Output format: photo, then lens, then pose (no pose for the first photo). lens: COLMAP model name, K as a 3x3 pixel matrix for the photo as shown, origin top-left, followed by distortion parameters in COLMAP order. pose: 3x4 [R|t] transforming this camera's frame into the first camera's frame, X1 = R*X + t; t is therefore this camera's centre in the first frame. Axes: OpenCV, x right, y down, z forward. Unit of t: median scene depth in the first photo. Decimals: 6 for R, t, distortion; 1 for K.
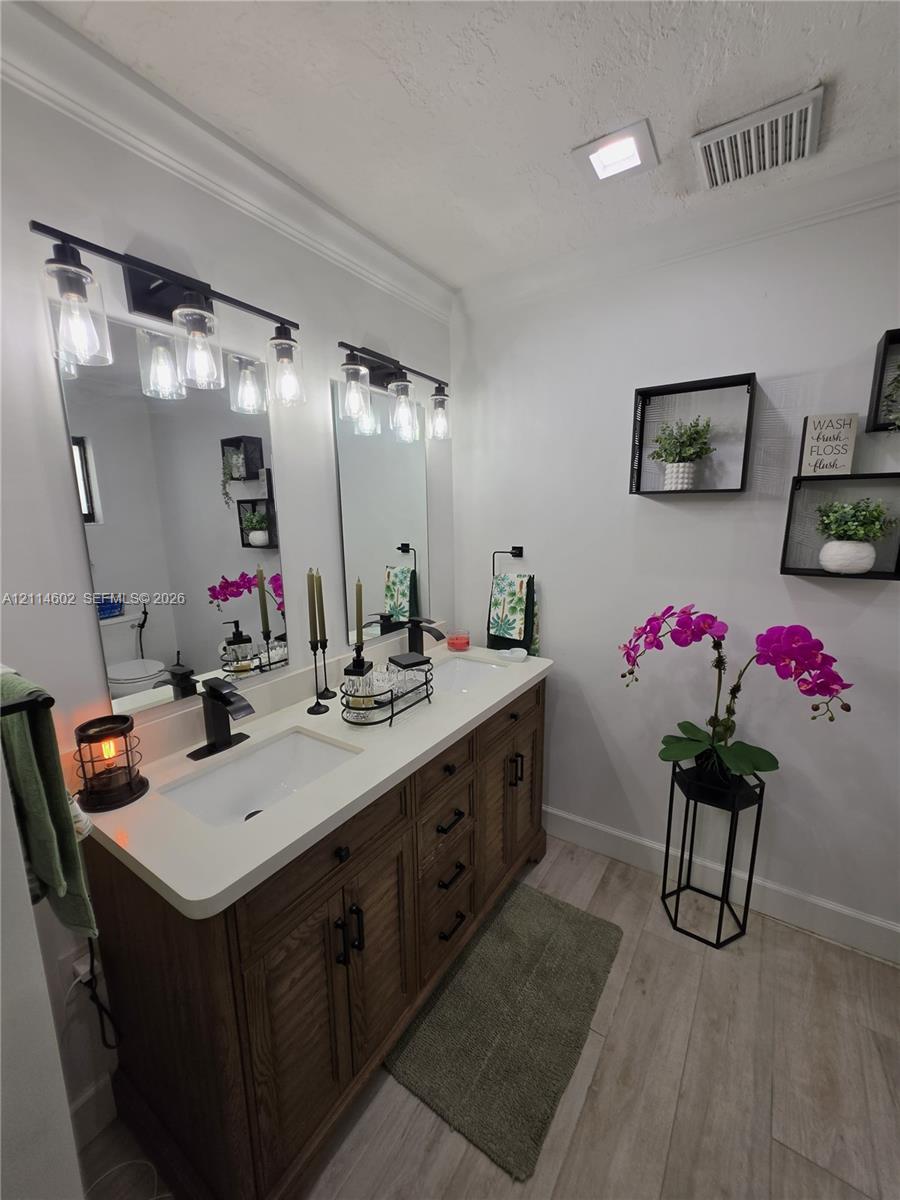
lens RADIAL K [[483.4, 0, 450.1], [0, 483.4, 601.7], [0, 0, 1]] dist [-0.001617, 0.000279]
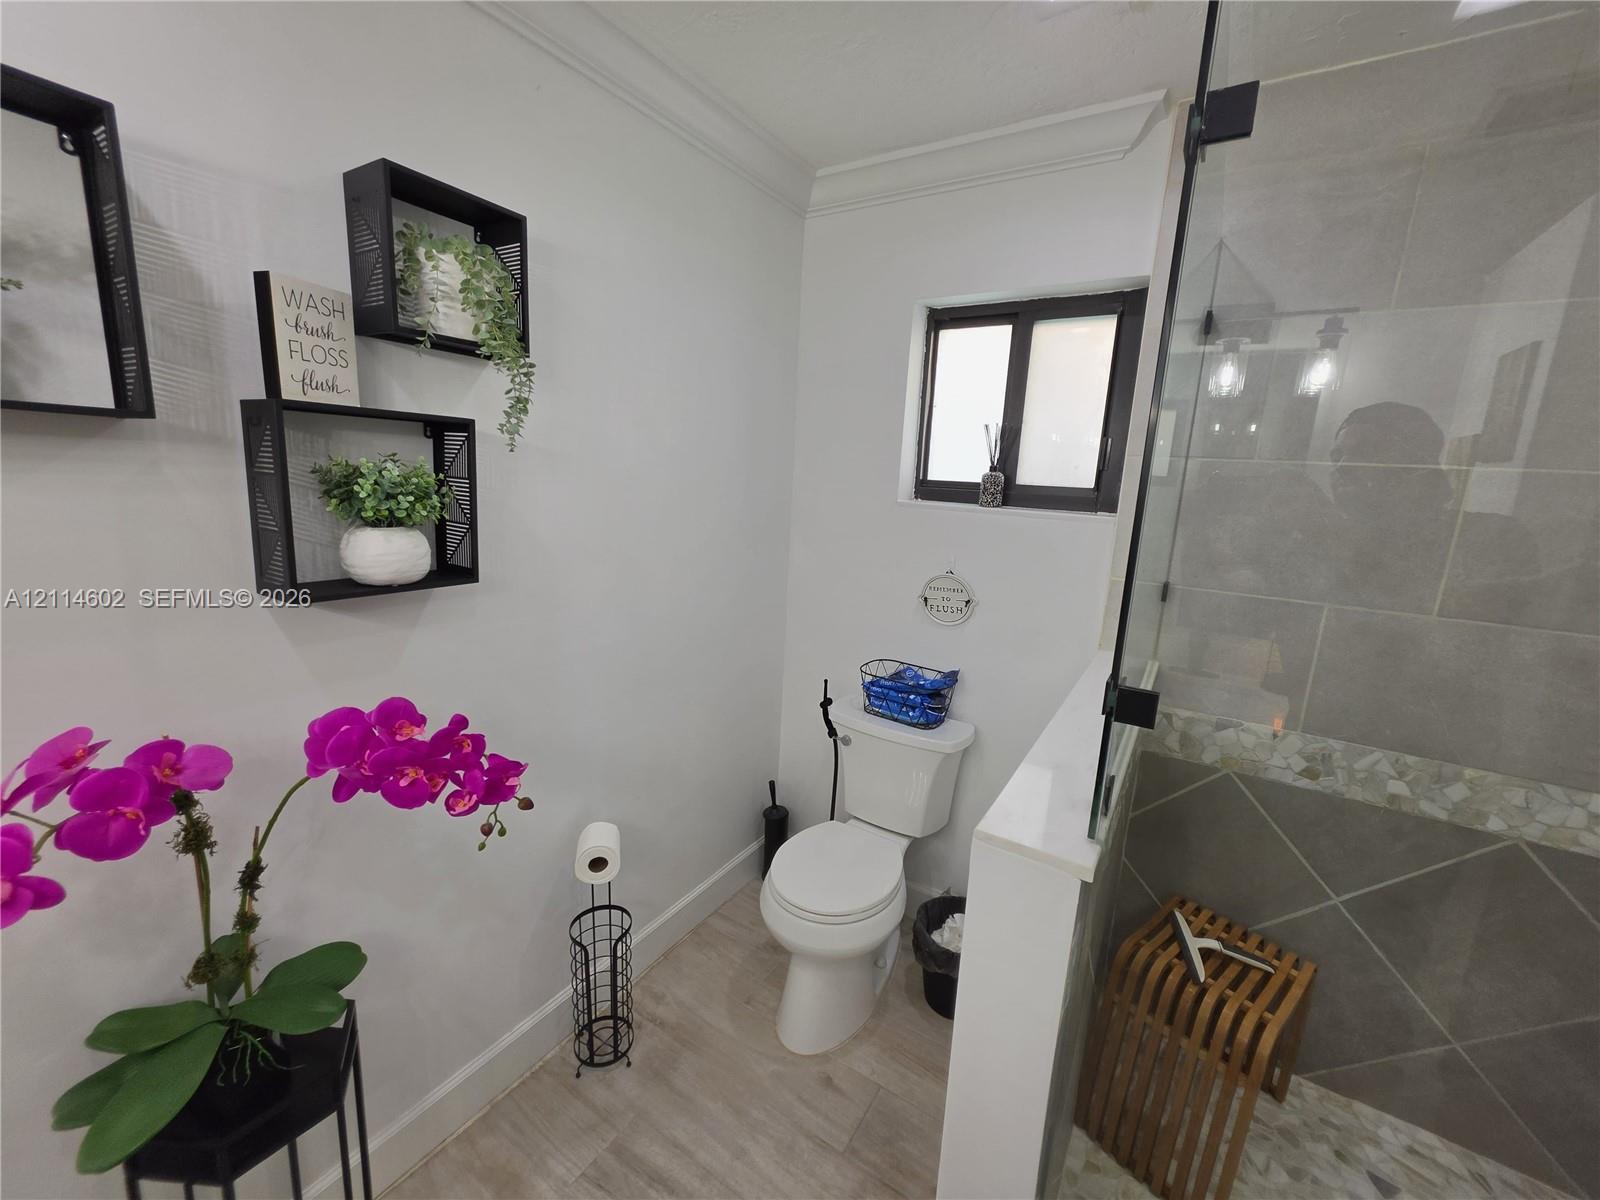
lens RADIAL K [[644.5, 0, 803.2], [0, 644.5, 601.0], [0, 0, 1]] dist [-0.001617, 0.000279]
pose [[-0.029722, -0.184003, 0.982476, 0.040443], [0.133867, 0.973323, 0.186338, -0.104363], [-0.990554, 0.137059, -0.004297, 0.469983]]
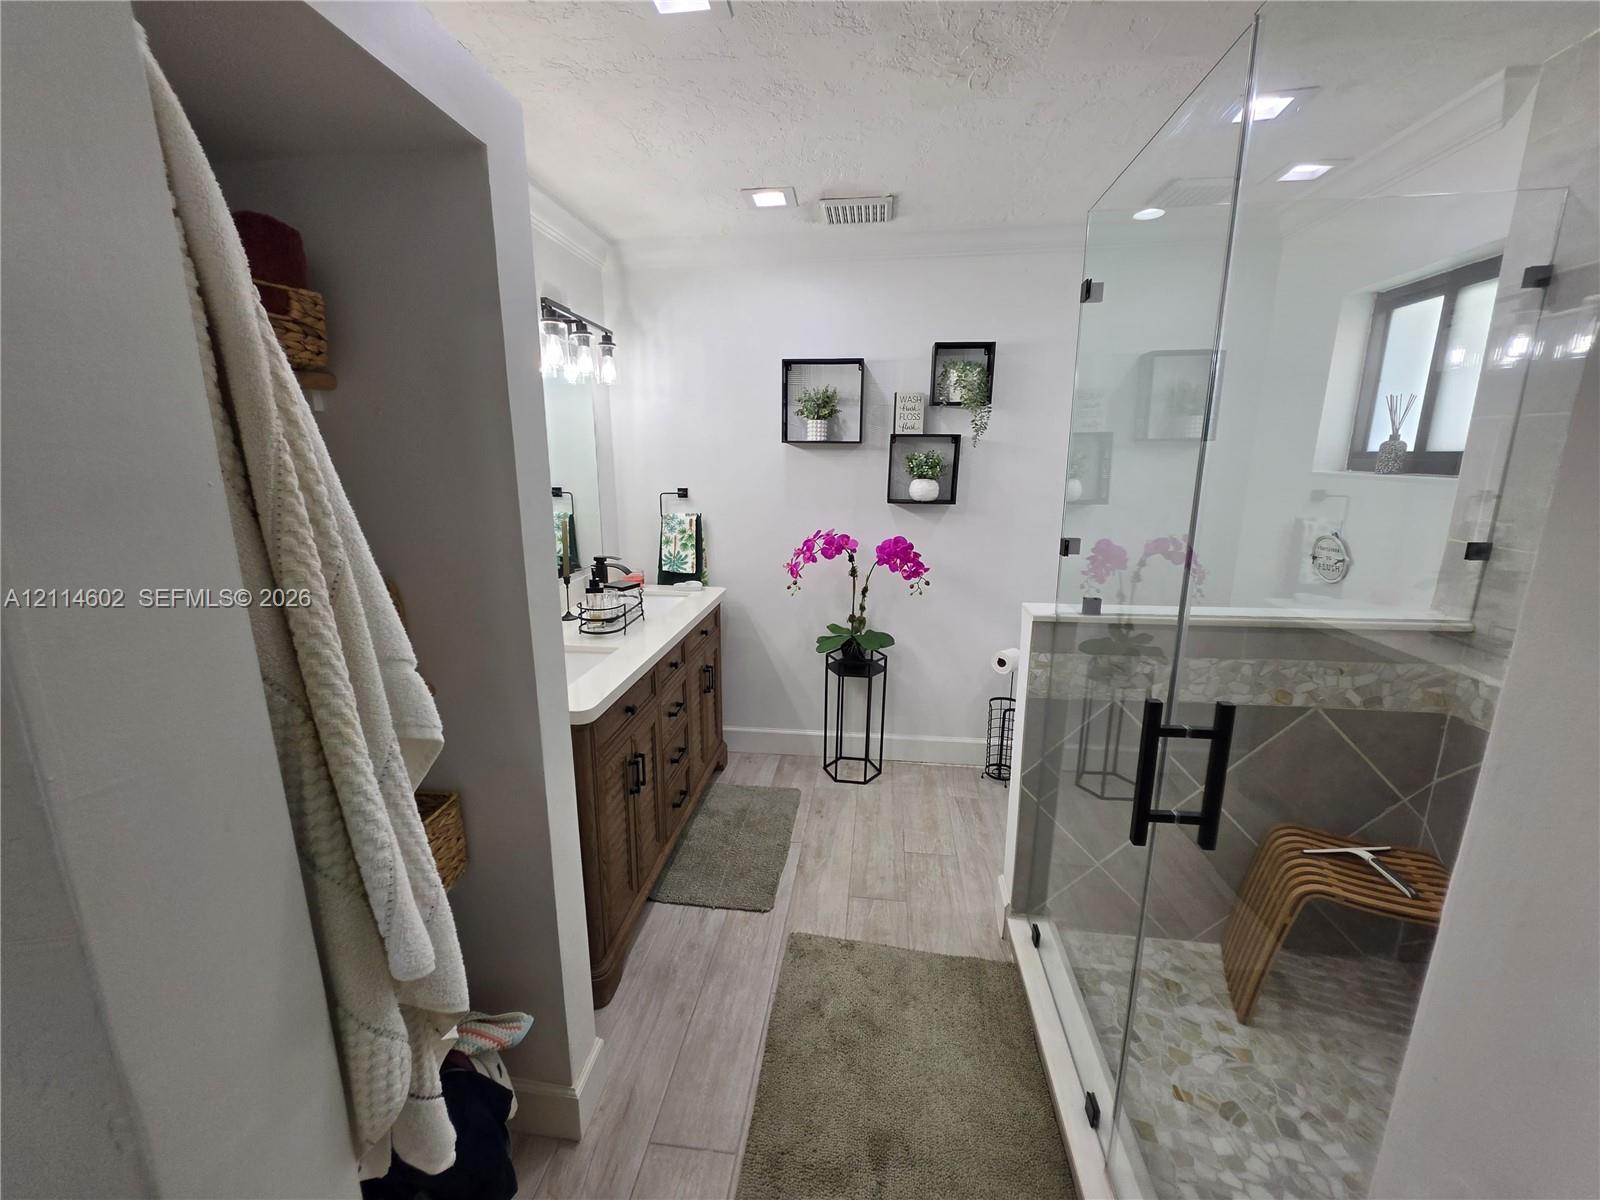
lens RADIAL K [[644.5, 0, 793.2], [0, 644.5, 593.4], [0, 0, 1]] dist [-0.001617, 0.000279]
pose [[0.896260, -0.080031, 0.436249, -0.381964], [0.066953, 0.996727, 0.045300, 0.095848], [-0.438446, -0.011393, 0.898685, -0.541360]]
